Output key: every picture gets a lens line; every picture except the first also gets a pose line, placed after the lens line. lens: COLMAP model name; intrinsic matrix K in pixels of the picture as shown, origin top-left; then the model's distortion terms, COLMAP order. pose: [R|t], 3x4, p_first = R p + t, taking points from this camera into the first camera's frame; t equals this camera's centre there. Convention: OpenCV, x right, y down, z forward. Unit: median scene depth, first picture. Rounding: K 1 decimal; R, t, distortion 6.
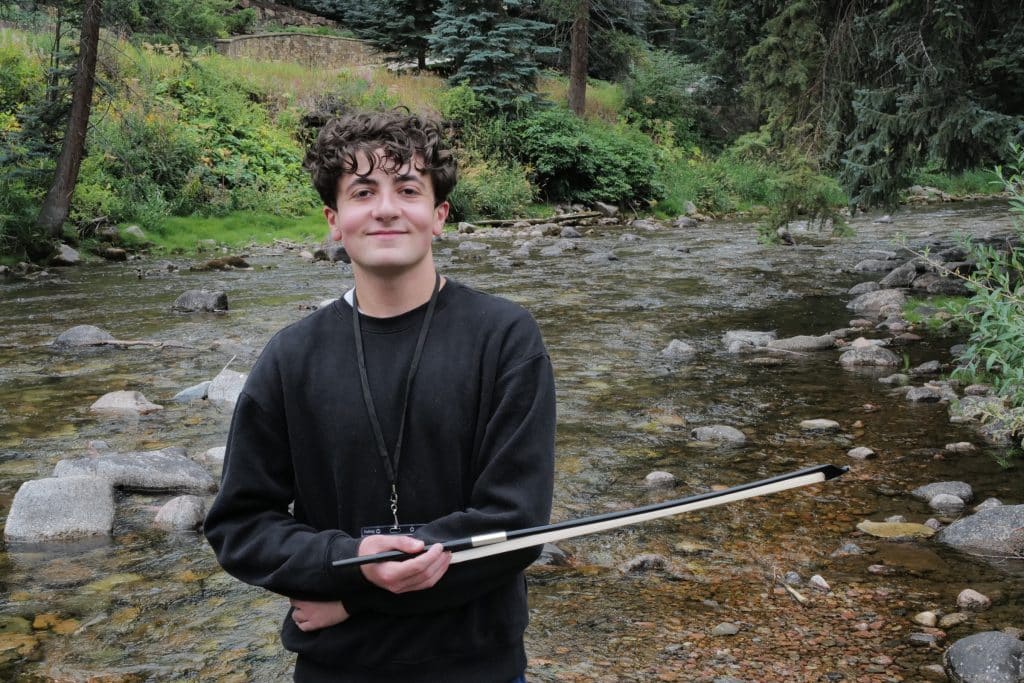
lens RADIAL K [[1209.3, 0, 551.9], [0, 1209.3, 318.7], [0, 0, 1]] dist [-0.009880, 0.006506]
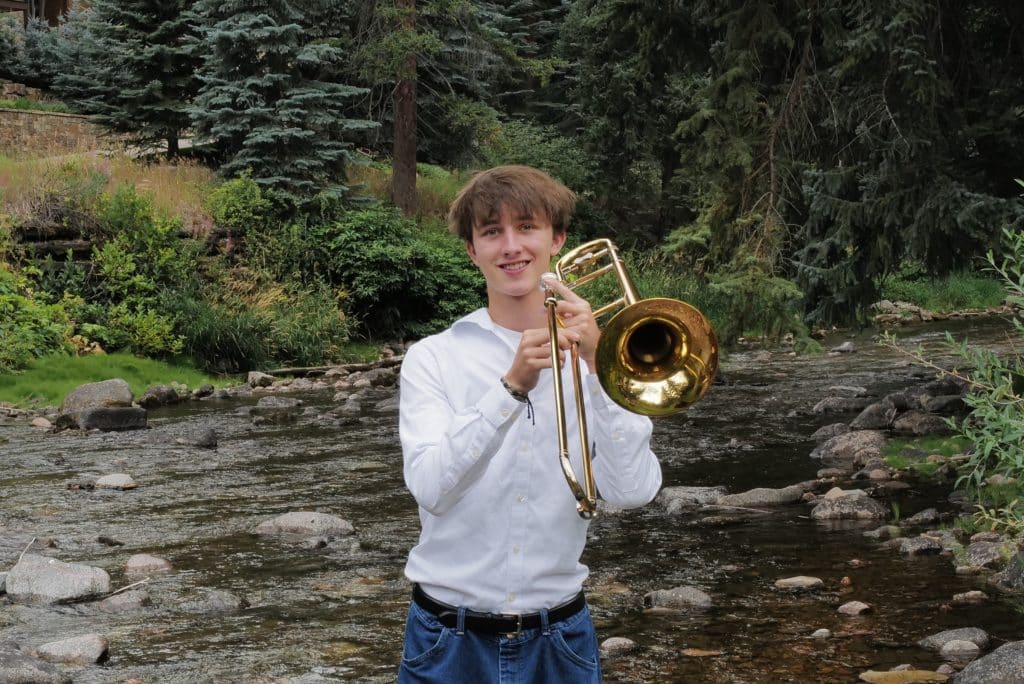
lens RADIAL K [[1346.6, 0, 646.4], [0, 1346.6, 314.6], [0, 0, 1]] dist [-0.006857, -0.035011]
pose [[0.994489, -0.035263, 0.098731, 0.077772], [0.043834, 0.995328, -0.086030, -0.036538], [-0.095236, 0.089883, 0.991388, 0.211813]]
